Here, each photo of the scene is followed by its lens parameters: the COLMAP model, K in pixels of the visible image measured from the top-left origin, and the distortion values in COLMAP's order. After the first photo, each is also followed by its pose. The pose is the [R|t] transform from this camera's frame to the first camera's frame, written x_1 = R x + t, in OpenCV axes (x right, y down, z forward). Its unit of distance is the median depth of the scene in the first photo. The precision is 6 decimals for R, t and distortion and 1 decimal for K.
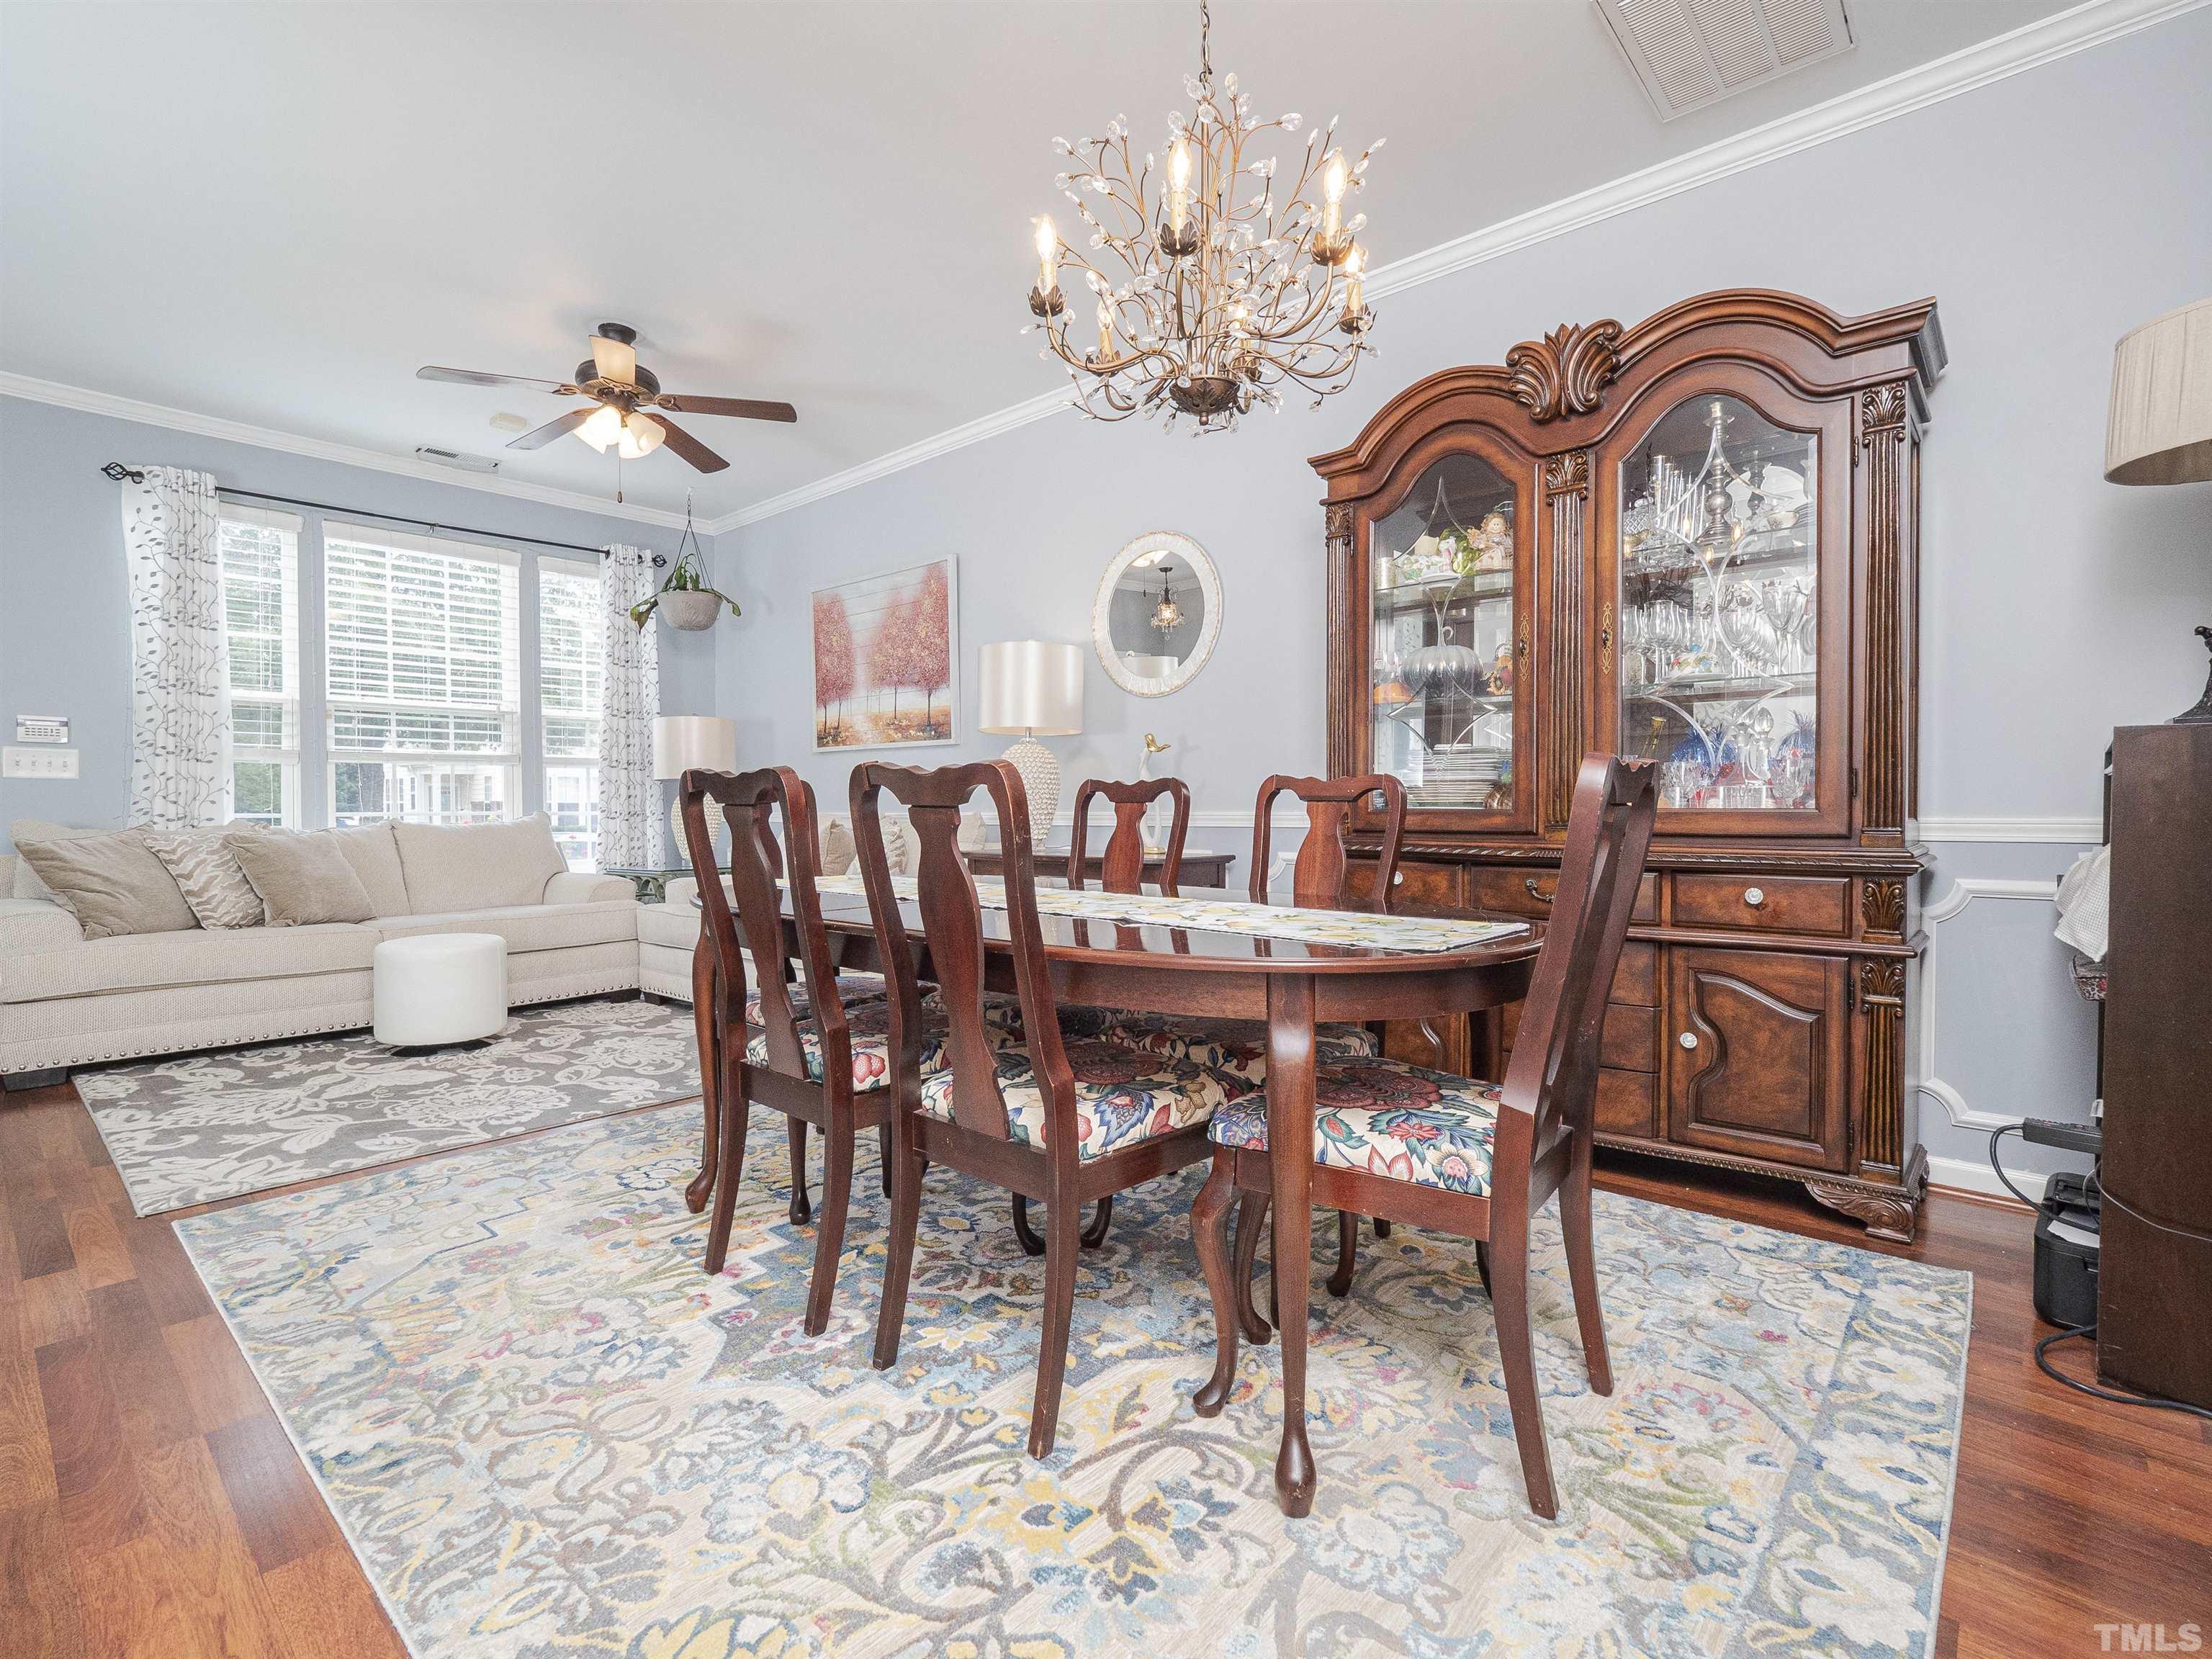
lens RADIAL K [[1065.9, 0, 1091.4], [0, 1065.9, 821.1], [0, 0, 1]] dist [0.002002, 0.001200]
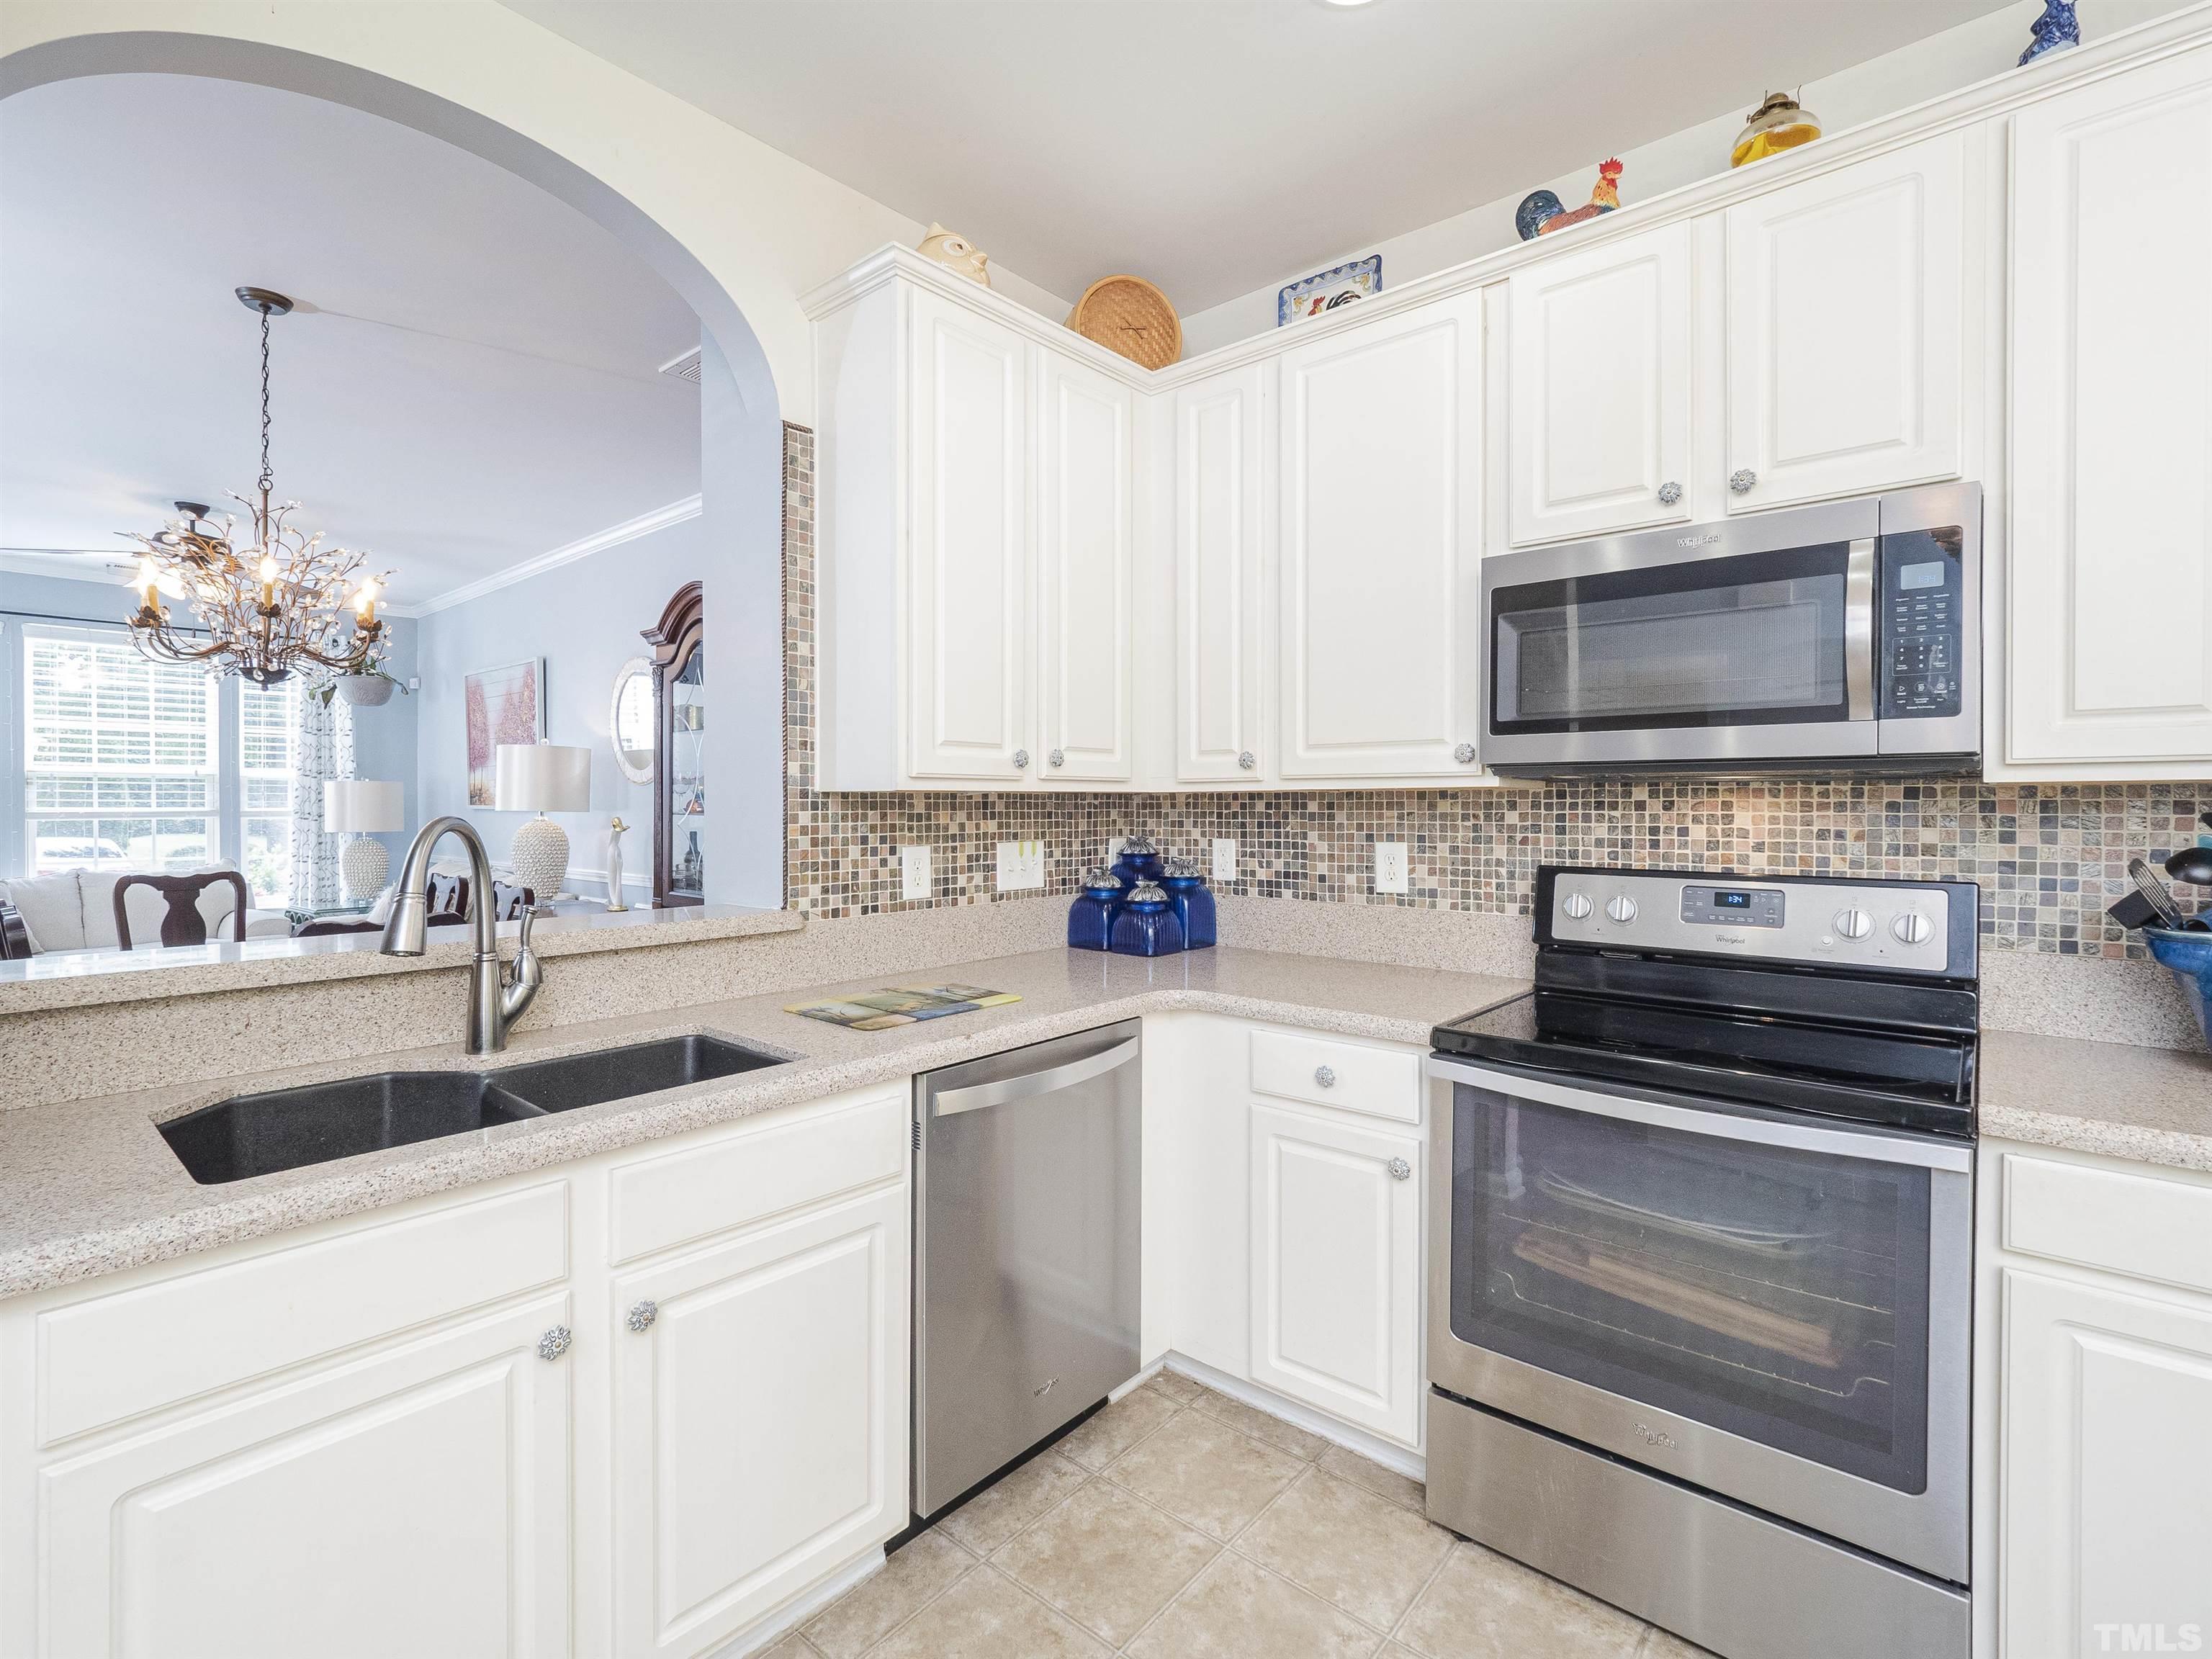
lens RADIAL K [[1030.5, 0, 1117.9], [0, 1030.5, 808.4], [0, 0, 1]] dist [0.002749, -0.008272]
pose [[0.999147, 0.003341, 0.041151, 0.535984], [-0.003013, 0.999963, -0.008053, -0.072481], [-0.041177, 0.007922, 0.999120, -0.244307]]
